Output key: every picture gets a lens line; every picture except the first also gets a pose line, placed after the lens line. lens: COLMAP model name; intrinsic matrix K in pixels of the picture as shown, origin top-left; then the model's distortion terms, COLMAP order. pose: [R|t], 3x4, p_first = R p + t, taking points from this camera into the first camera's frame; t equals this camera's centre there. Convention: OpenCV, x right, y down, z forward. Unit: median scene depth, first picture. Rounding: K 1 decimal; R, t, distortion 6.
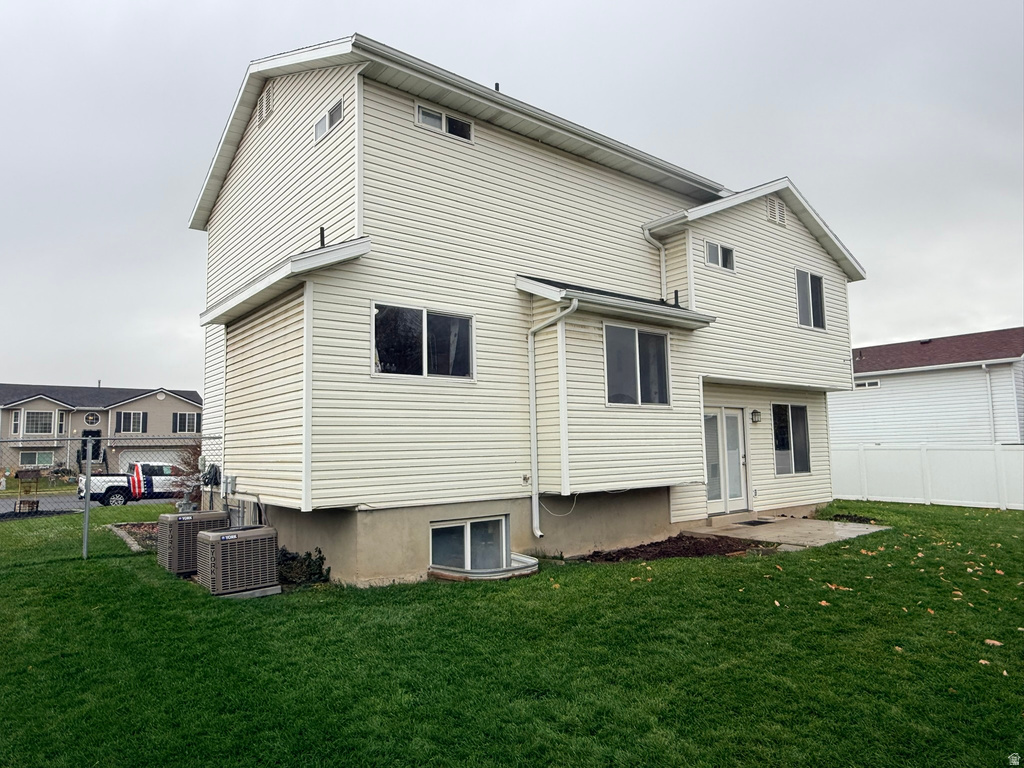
lens RADIAL K [[655.1, 0, 512.0], [0, 655.1, 384.0], [0, 0, 1]] dist [0.001107, -0.000003]
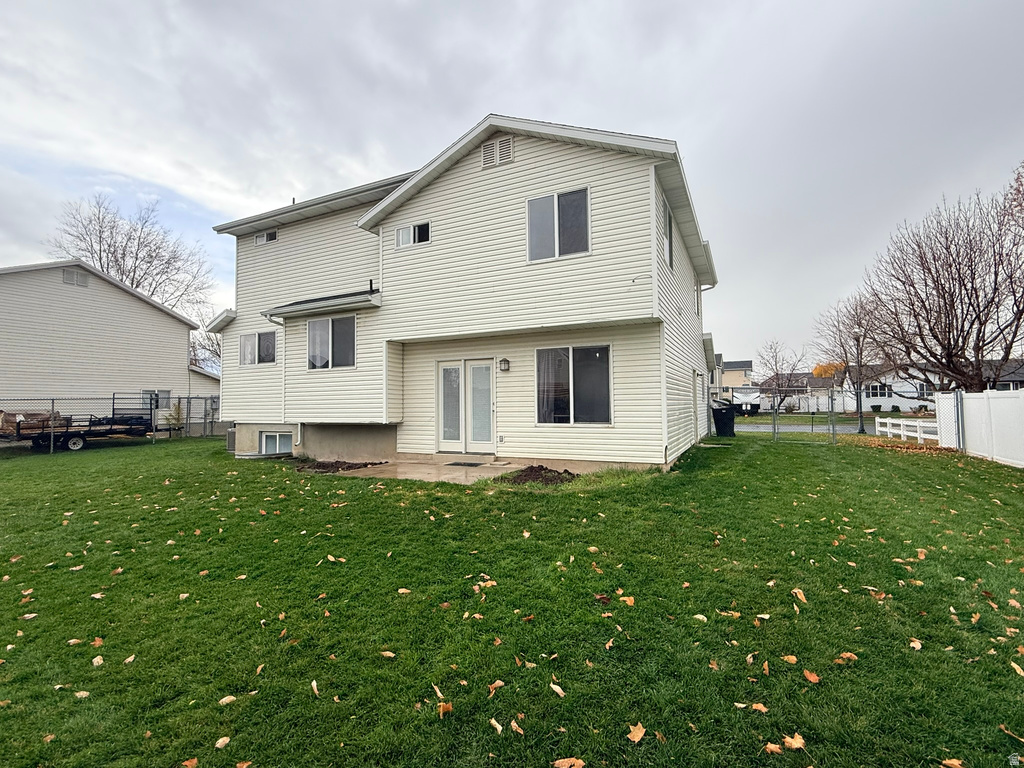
lens RADIAL K [[473.9, 0, 512.0], [0, 473.9, 384.0], [0, 0, 1]] dist [-0.000263, -0.000031]
pose [[0.417838, -0.027978, -0.908090, 1.061276], [0.092706, 0.995621, 0.011982, 0.072340], [0.903779, -0.089192, 0.418603, 0.709453]]
